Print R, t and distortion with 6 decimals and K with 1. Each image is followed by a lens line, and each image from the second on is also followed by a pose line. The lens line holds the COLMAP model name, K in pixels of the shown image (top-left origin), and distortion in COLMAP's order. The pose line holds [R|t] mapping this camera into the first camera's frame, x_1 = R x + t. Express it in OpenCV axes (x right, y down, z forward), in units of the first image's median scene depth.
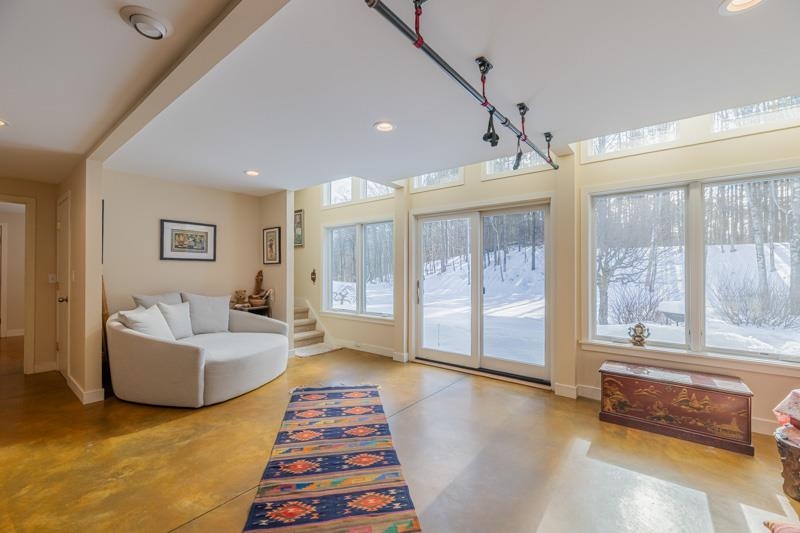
lens RADIAL K [[334.6, 0, 399.9], [0, 334.6, 267.5], [0, 0, 1]] dist [-0.002136, -0.000047]
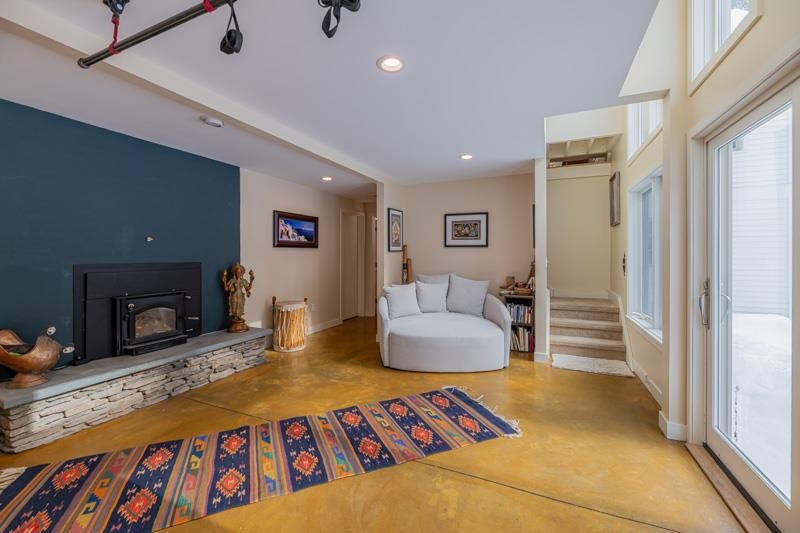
lens RADIAL K [[334.6, 0, 396.8], [0, 334.6, 258.7], [0, 0, 1]] dist [-0.002136, -0.000047]
pose [[0.241767, 0.007403, -0.970306, 0.505178], [0.009577, 0.999904, 0.010015, 0.006140], [0.970287, -0.011714, 0.241673, 0.618754]]
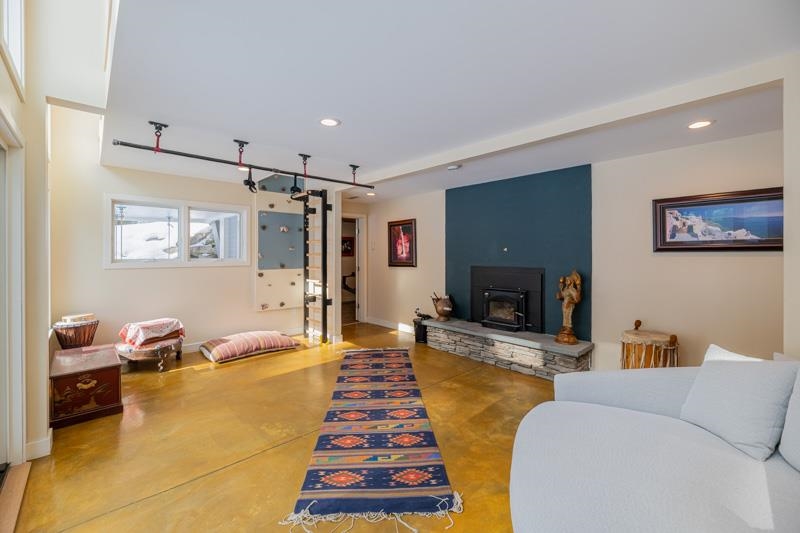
lens RADIAL K [[334.6, 0, 406.3], [0, 334.6, 253.7], [0, 0, 1]] dist [-0.002136, -0.000047]
pose [[-0.995589, -0.000044, 0.093822, -0.276810], [-0.001229, 0.999920, -0.012577, -0.012050], [-0.093814, -0.012637, -0.995510, 1.465532]]
